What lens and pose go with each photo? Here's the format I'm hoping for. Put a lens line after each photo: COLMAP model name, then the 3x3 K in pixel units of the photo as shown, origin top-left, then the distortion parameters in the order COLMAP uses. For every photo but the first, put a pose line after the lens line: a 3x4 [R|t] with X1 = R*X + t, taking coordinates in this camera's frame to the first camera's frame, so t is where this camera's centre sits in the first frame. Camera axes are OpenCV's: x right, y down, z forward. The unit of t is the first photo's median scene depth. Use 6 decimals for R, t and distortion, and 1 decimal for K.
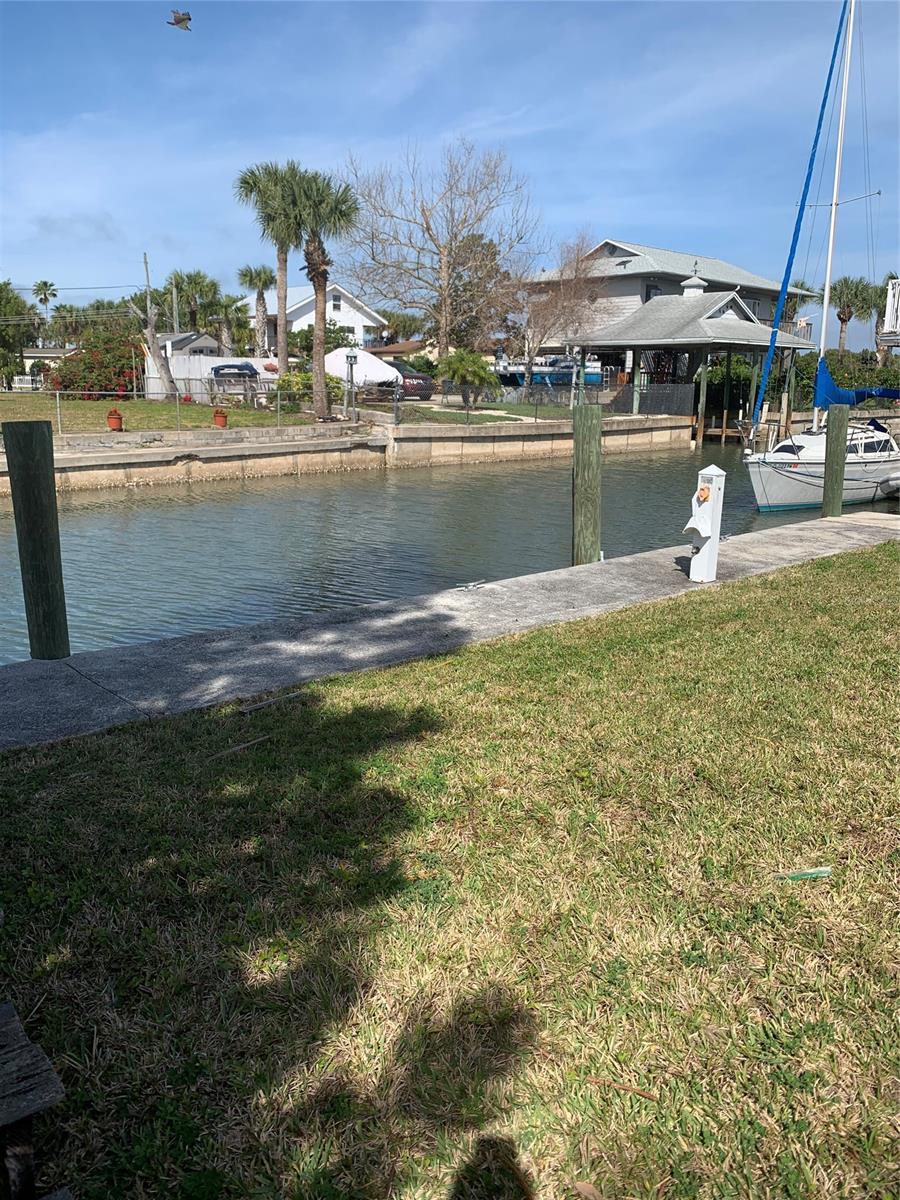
lens RADIAL K [[907.2, 0, 448.8], [0, 907.2, 595.8], [0, 0, 1]] dist [0.041612, -0.026600]
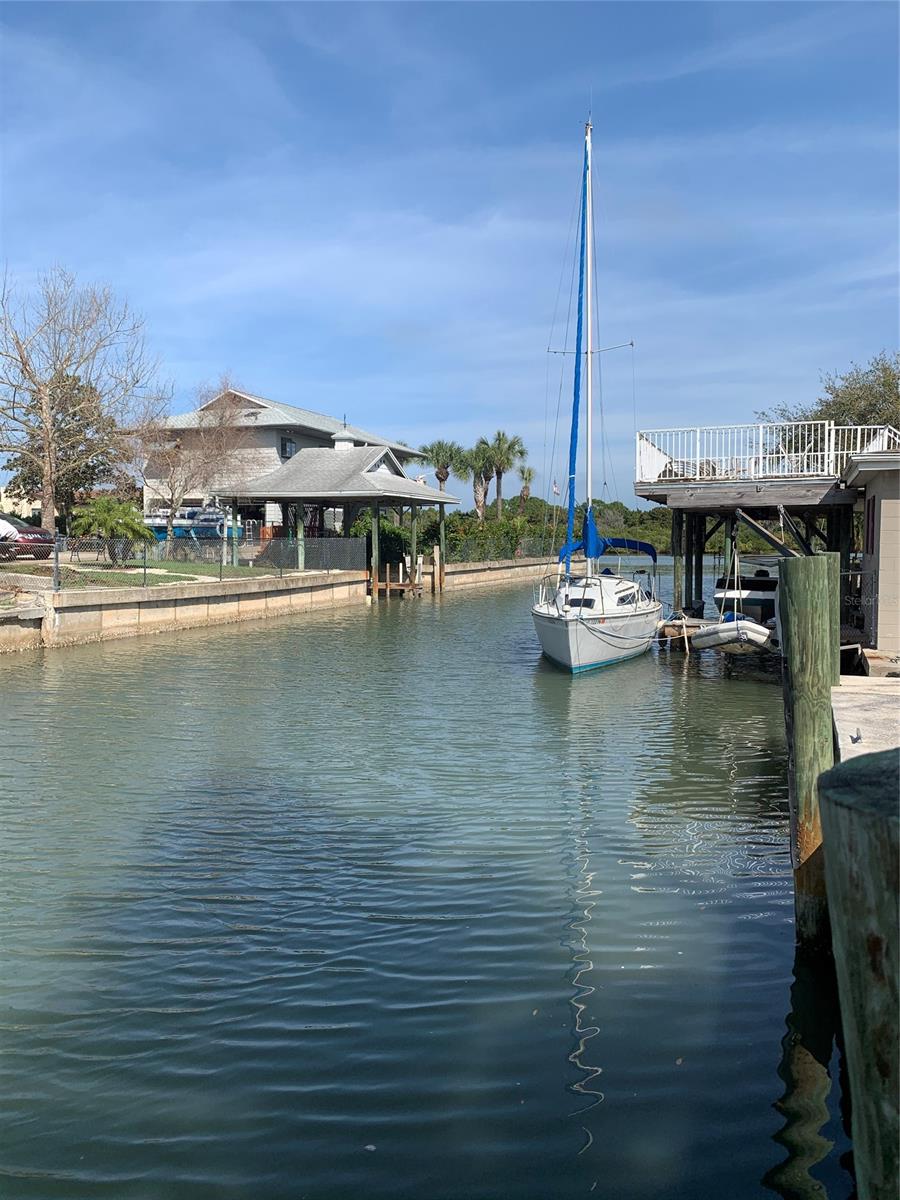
lens RADIAL K [[907.2, 0, 449.4], [0, 907.2, 606.2], [0, 0, 1]] dist [0.041612, -0.026600]
pose [[0.888905, -0.044121, 0.455961, -0.083455], [0.114192, 0.985272, -0.127280, -0.029090], [-0.443630, 0.165207, 0.880851, 0.130786]]
